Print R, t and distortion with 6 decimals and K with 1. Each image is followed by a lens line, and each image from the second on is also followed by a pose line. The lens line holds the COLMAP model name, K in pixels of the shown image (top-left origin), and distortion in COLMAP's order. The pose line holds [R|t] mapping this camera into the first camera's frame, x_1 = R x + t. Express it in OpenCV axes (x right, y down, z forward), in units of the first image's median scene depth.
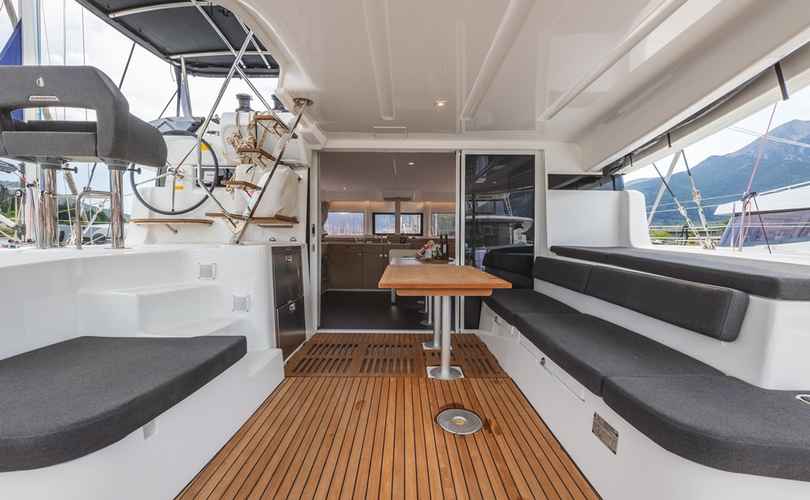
lens RADIAL K [[315.1, 0, 405.0], [0, 315.1, 250.0], [0, 0, 1]] dist [-0.001369, -0.000064]
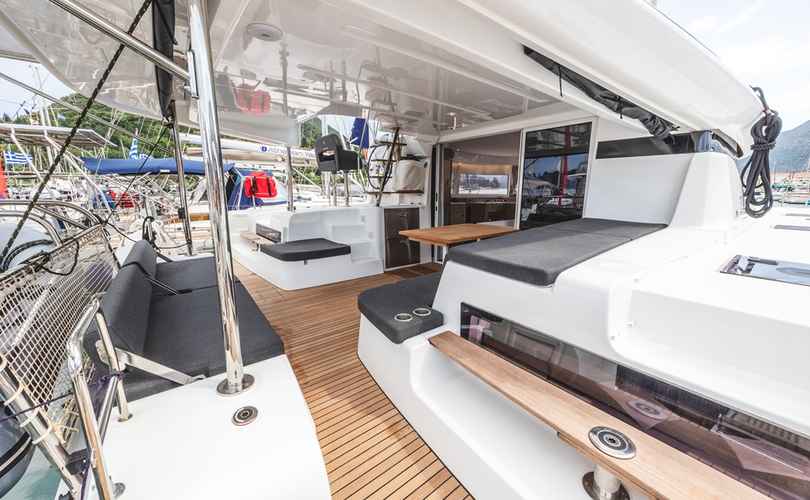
lens RADIAL K [[303.8, 0, 405.0], [0, 303.8, 250.0], [0, 0, 1]] dist [0.000273, 0.000007]
pose [[0.619817, 0.148077, -0.770649, 0.857504], [-0.029596, 0.985748, 0.165604, -0.052900], [0.784188, -0.079837, 0.615366, -0.056909]]
